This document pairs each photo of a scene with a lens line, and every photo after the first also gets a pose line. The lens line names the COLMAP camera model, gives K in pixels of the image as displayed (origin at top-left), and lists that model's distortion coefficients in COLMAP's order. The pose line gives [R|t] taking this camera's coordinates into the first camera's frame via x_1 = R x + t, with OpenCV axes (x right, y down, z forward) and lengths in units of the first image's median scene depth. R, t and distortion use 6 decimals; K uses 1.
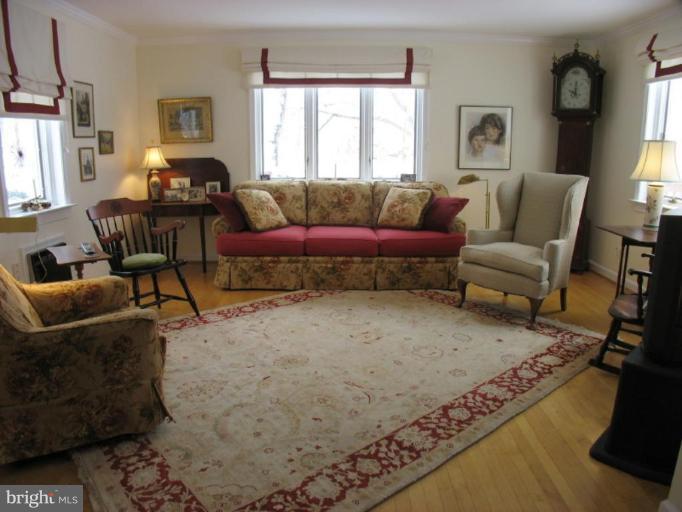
lens RADIAL K [[515.3, 0, 334.2], [0, 515.3, 260.4], [0, 0, 1]] dist [-0.197954, 0.082906]
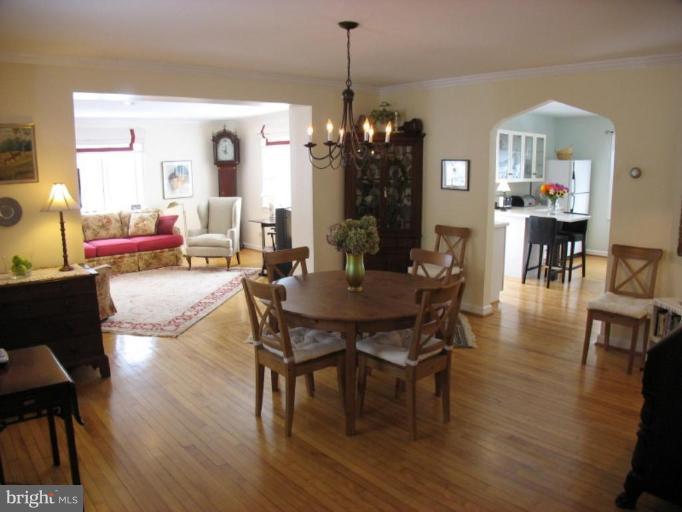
lens RADIAL K [[515.3, 0, 337.6], [0, 515.3, 257.5], [0, 0, 1]] dist [-0.197954, 0.082906]
pose [[0.752562, -0.131137, 0.645332, -0.511598], [0.161372, 0.986816, 0.012344, 0.100989], [-0.638443, 0.094849, 0.763802, -0.755513]]
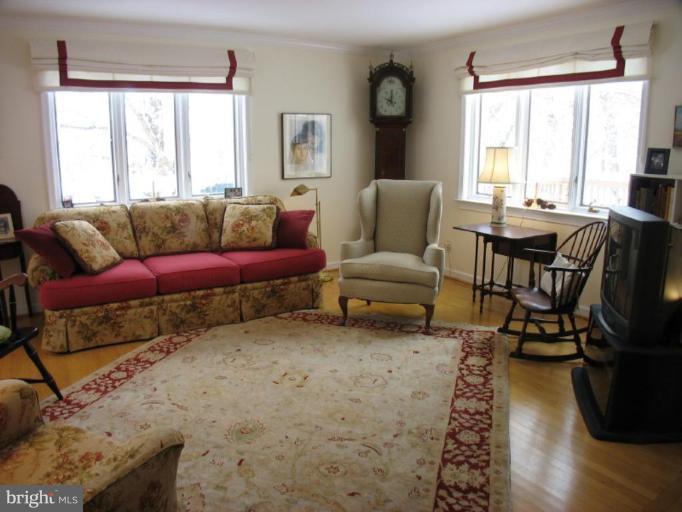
lens RADIAL K [[515.3, 0, 342.4], [0, 515.3, 262.1], [0, 0, 1]] dist [-0.197954, 0.082906]
pose [[0.837169, -0.119881, 0.533645, -0.232972], [0.123613, 0.991909, 0.028908, -0.048664], [-0.532793, 0.041765, 0.845214, 0.159579]]
